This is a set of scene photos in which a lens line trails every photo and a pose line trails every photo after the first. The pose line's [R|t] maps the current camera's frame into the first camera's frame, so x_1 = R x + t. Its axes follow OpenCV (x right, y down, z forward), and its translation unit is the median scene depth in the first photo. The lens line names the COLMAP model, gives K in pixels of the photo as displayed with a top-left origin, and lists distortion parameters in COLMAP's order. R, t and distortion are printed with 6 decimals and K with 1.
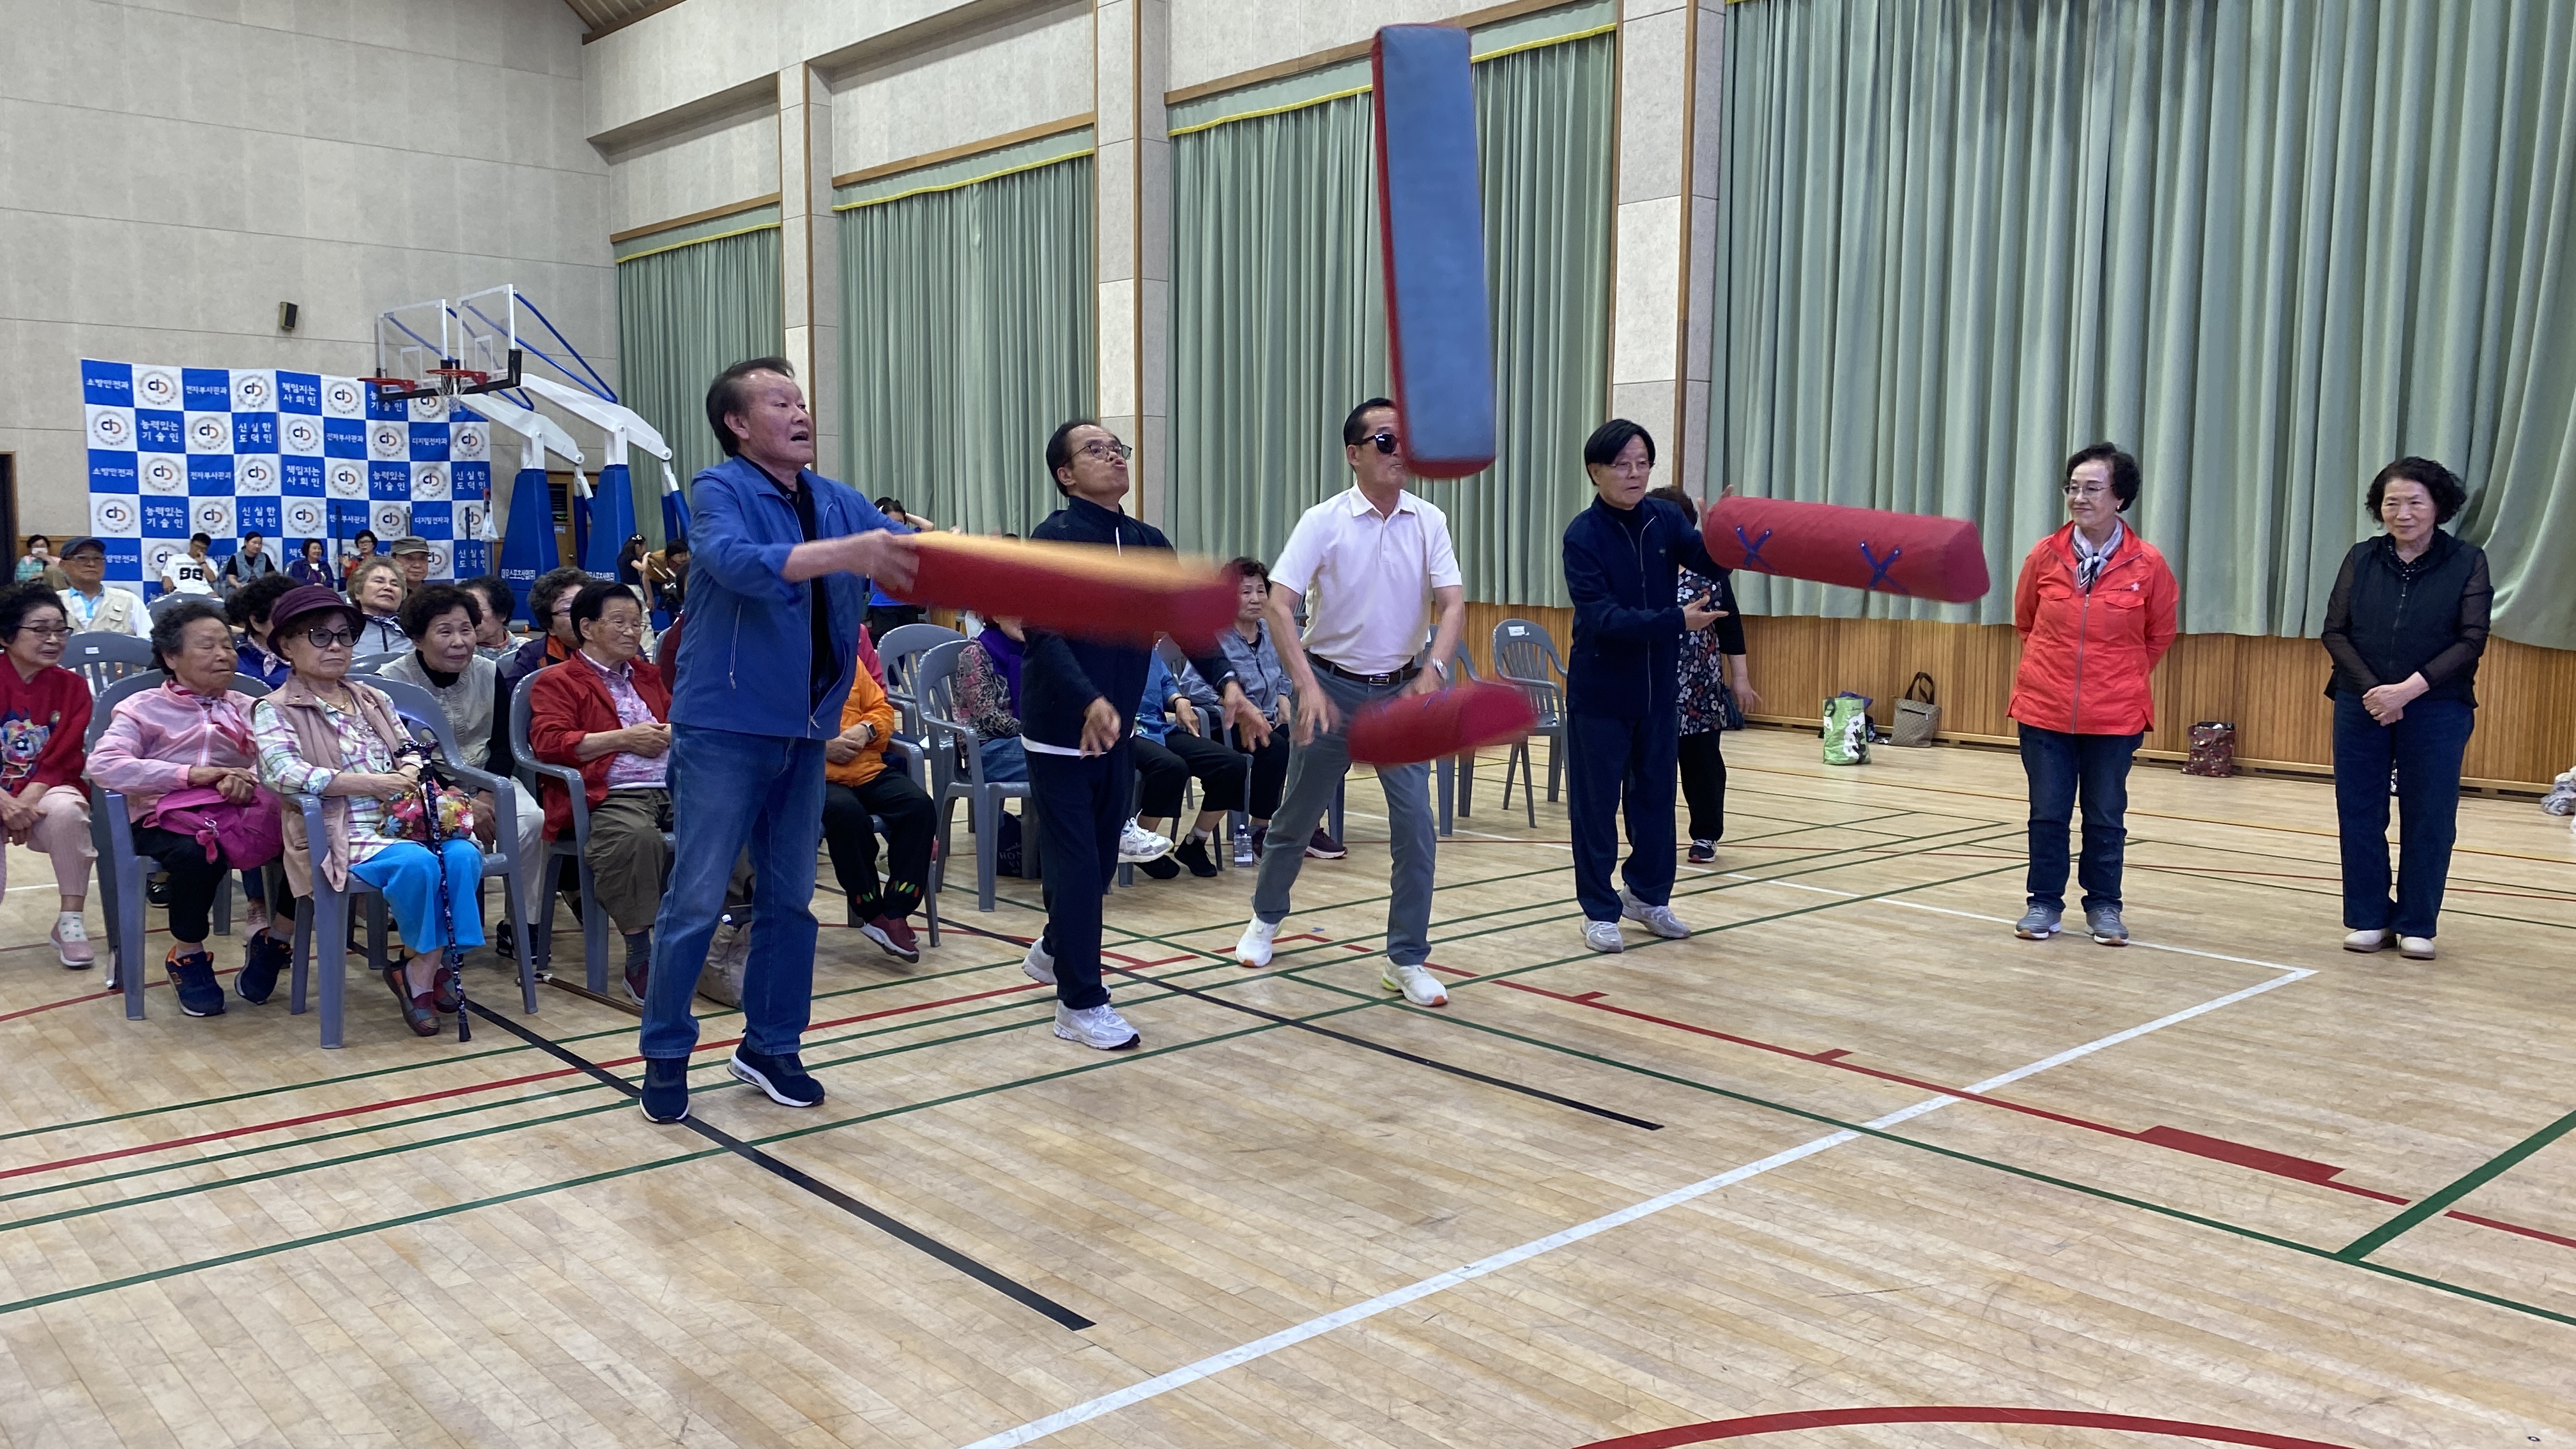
lens RADIAL K [[1984.6, 0, 1282.1], [0, 1984.6, 747.9], [0, 0, 1]] dist [0.041336, -0.044021]
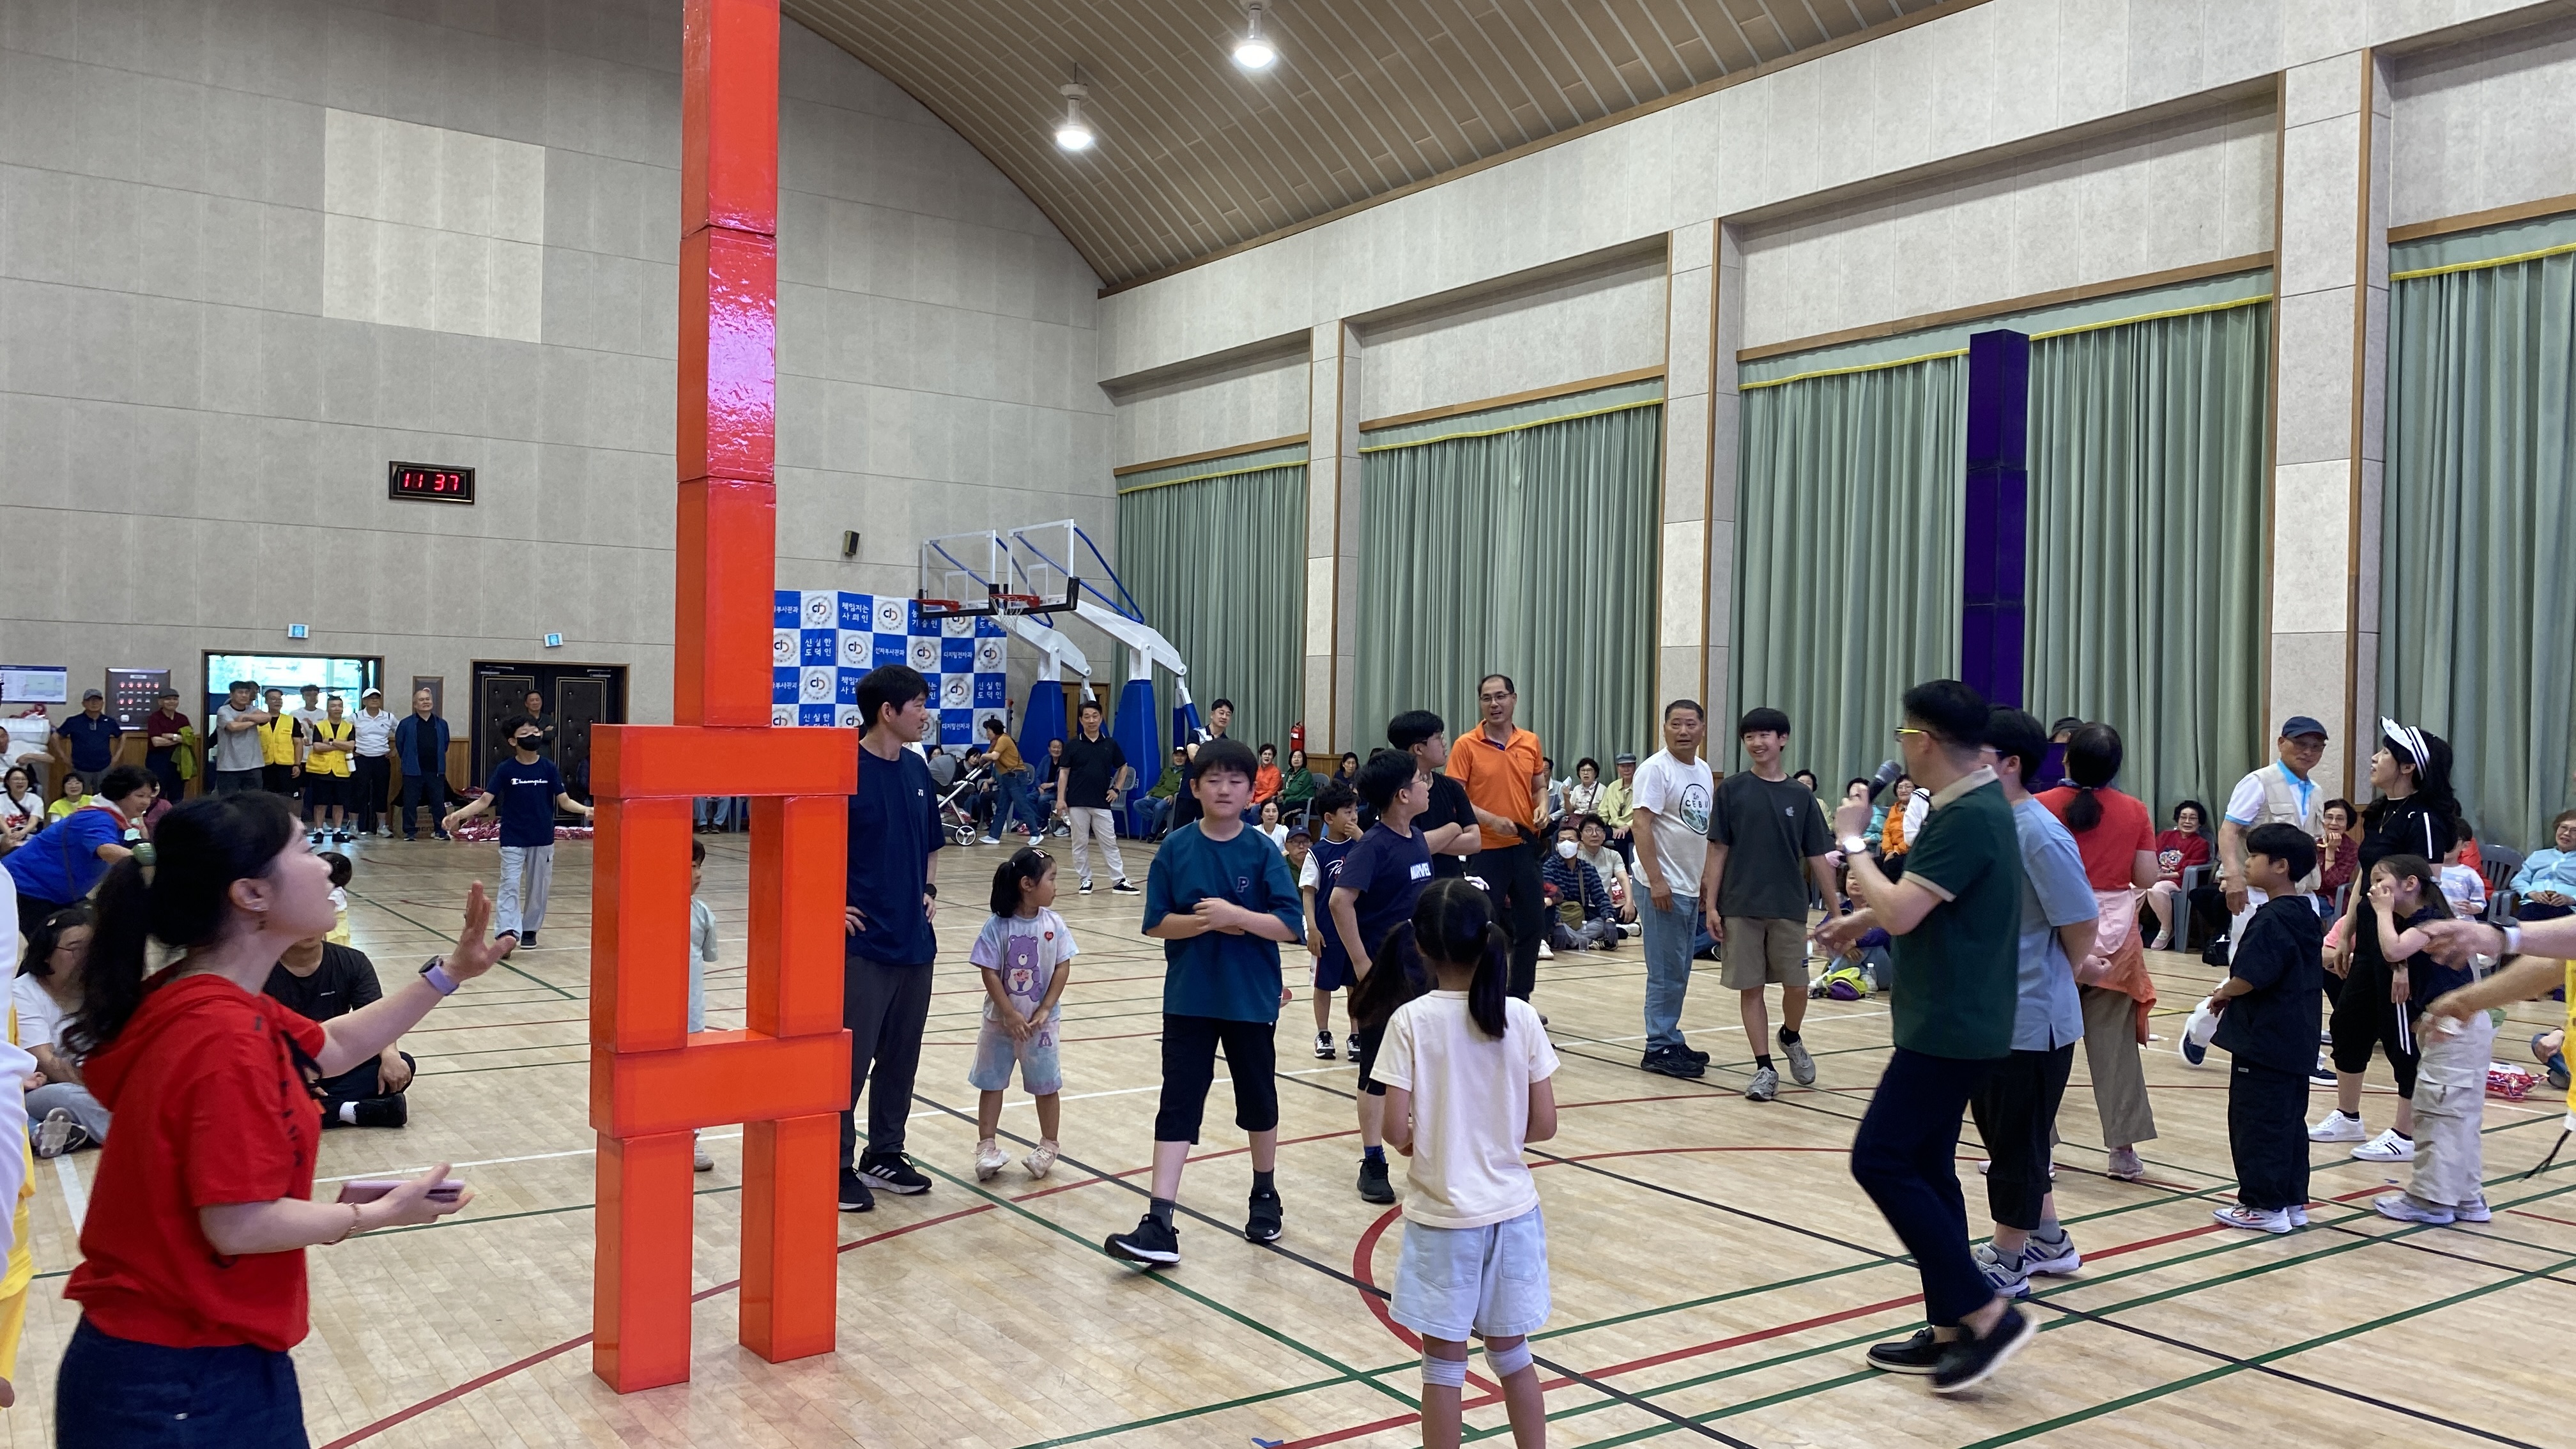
lens RADIAL K [[1984.6, 0, 1255.4], [0, 1984.6, 735.2], [0, 0, 1]] dist [0.041336, -0.044021]
pose [[0.992618, 0.017531, -0.120006, -0.153286], [-0.029663, 0.994538, -0.100073, -0.006891], [0.117596, 0.102894, 0.987717, -0.056805]]
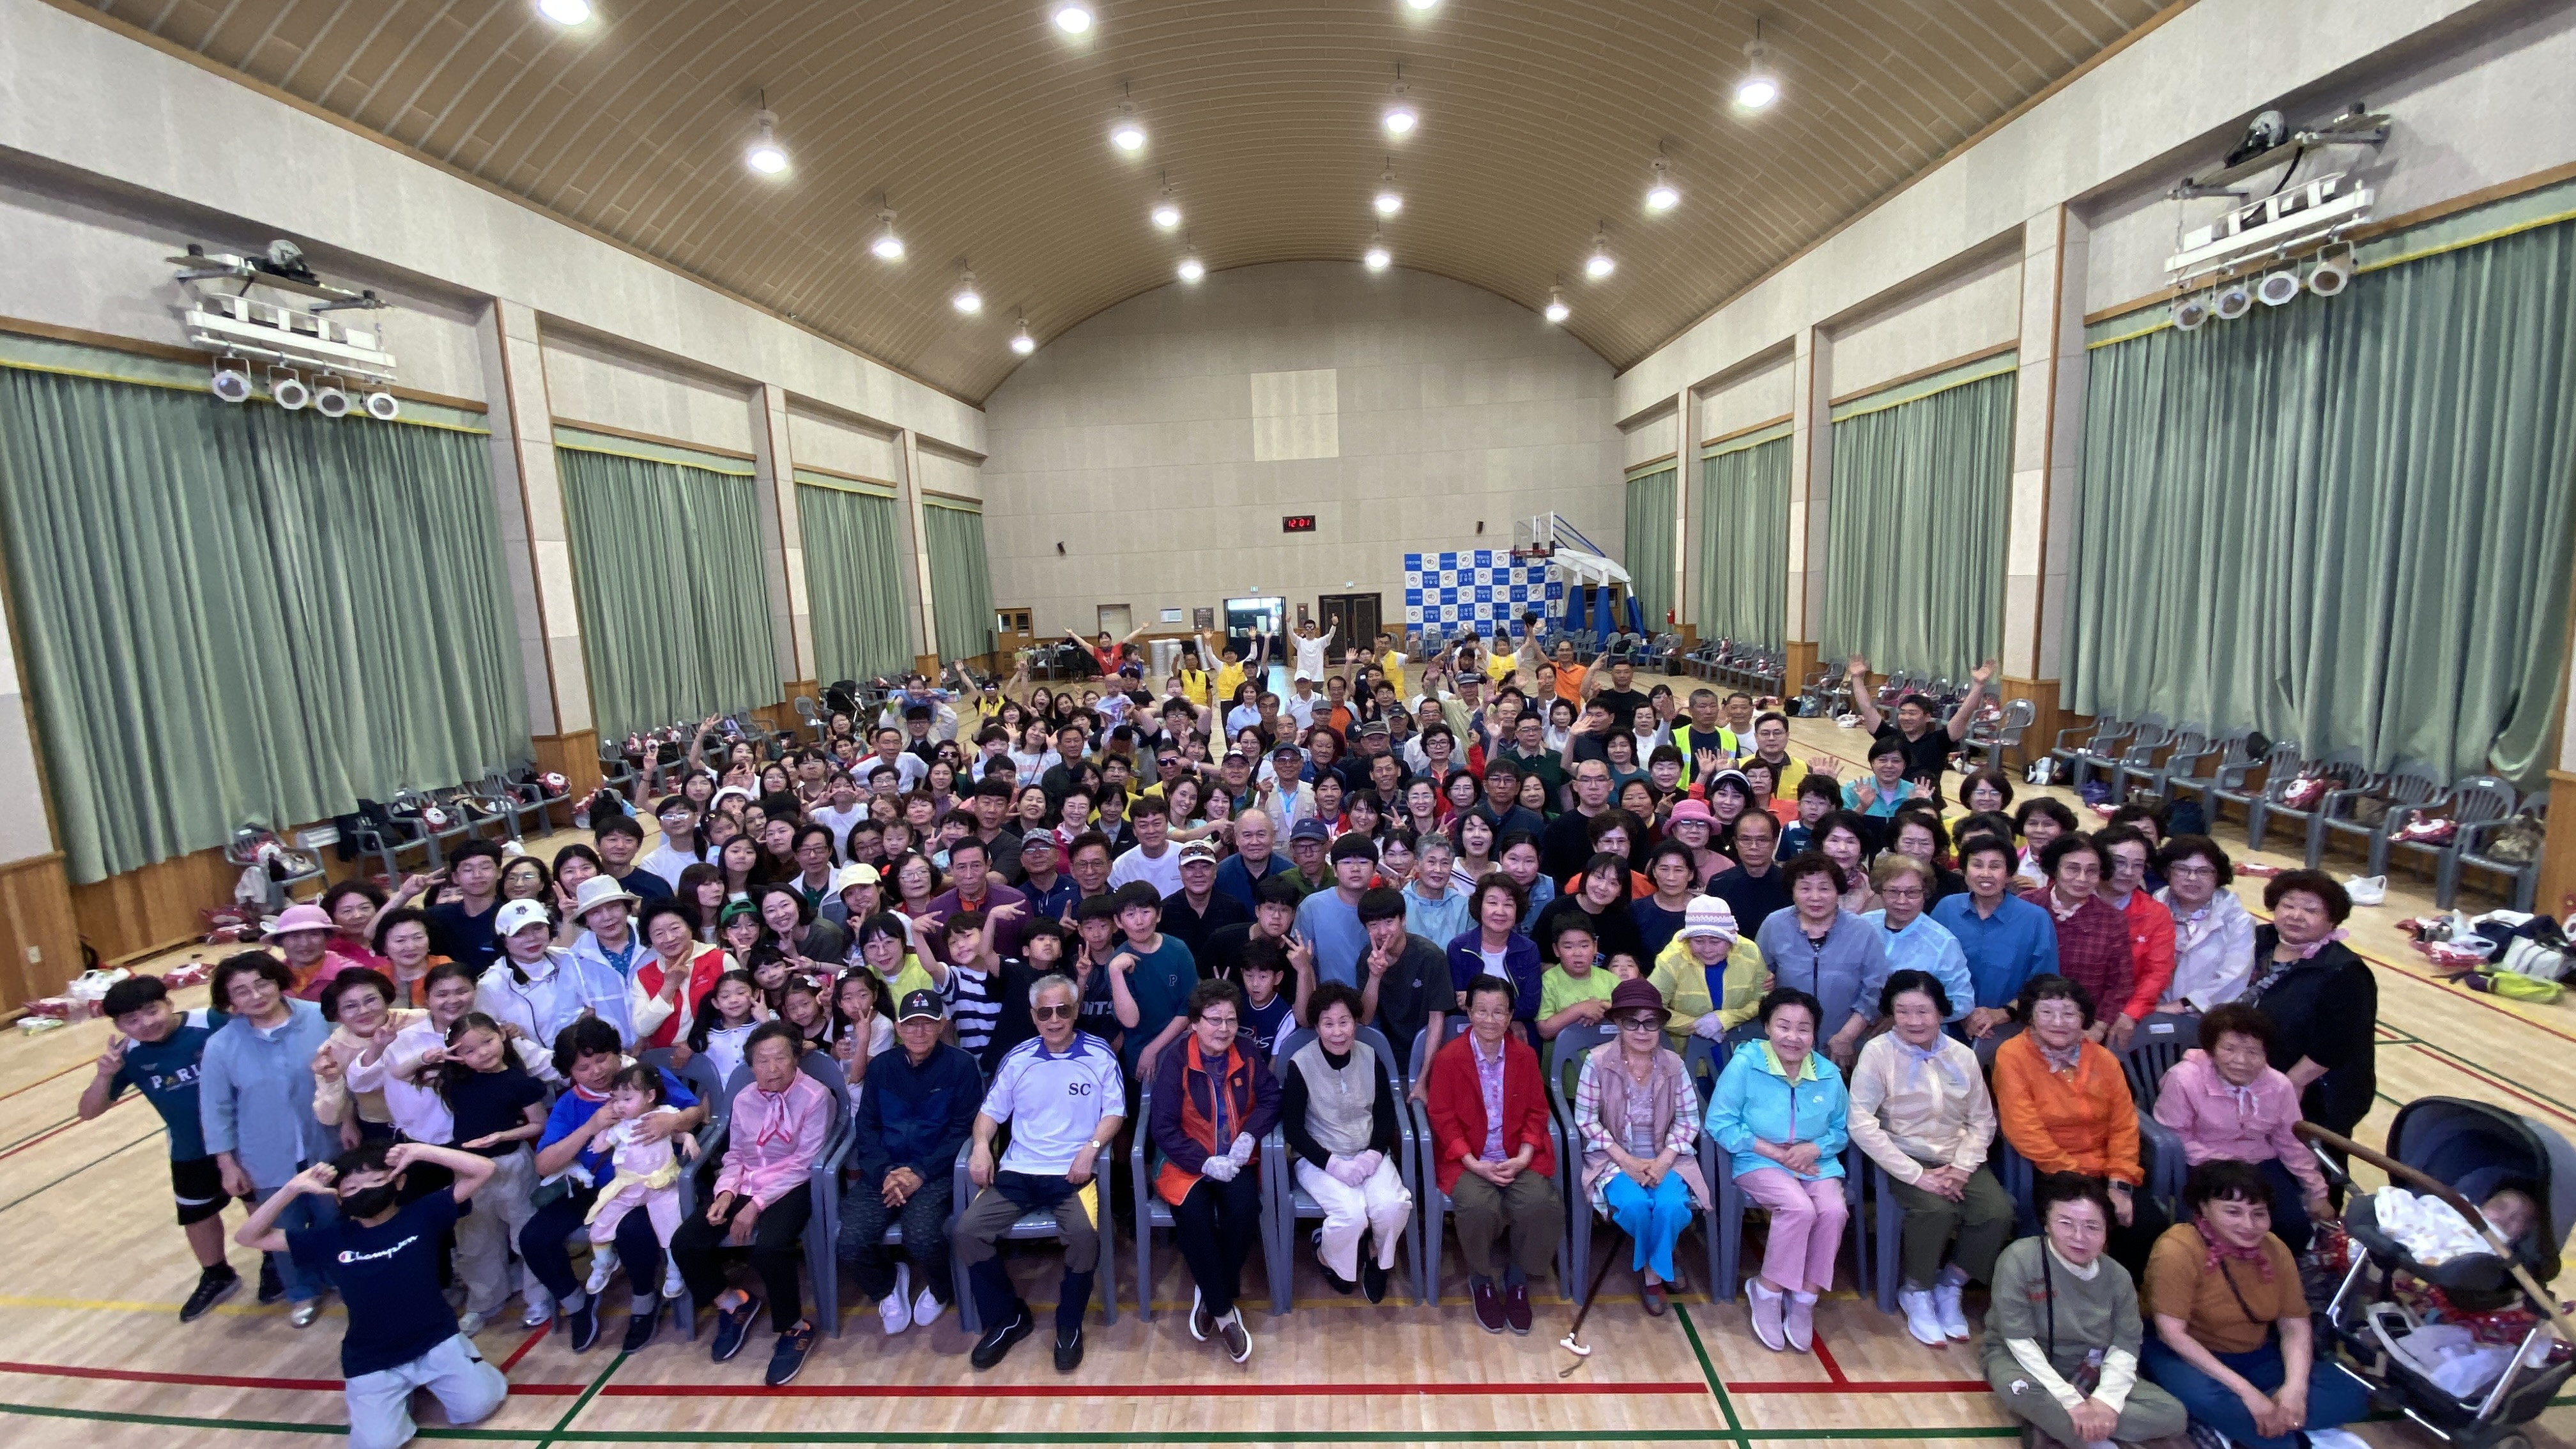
lens RADIAL K [[1062.1, 0, 1261.1], [0, 1062.1, 738.1], [0, 0, 1]] dist [0.001139, -0.000384]
pose [[0.704542, 0.068720, -0.706327, 0.245392], [-0.017905, 0.996705, 0.079112, -0.067460], [0.709436, -0.043091, 0.703451, -0.082750]]
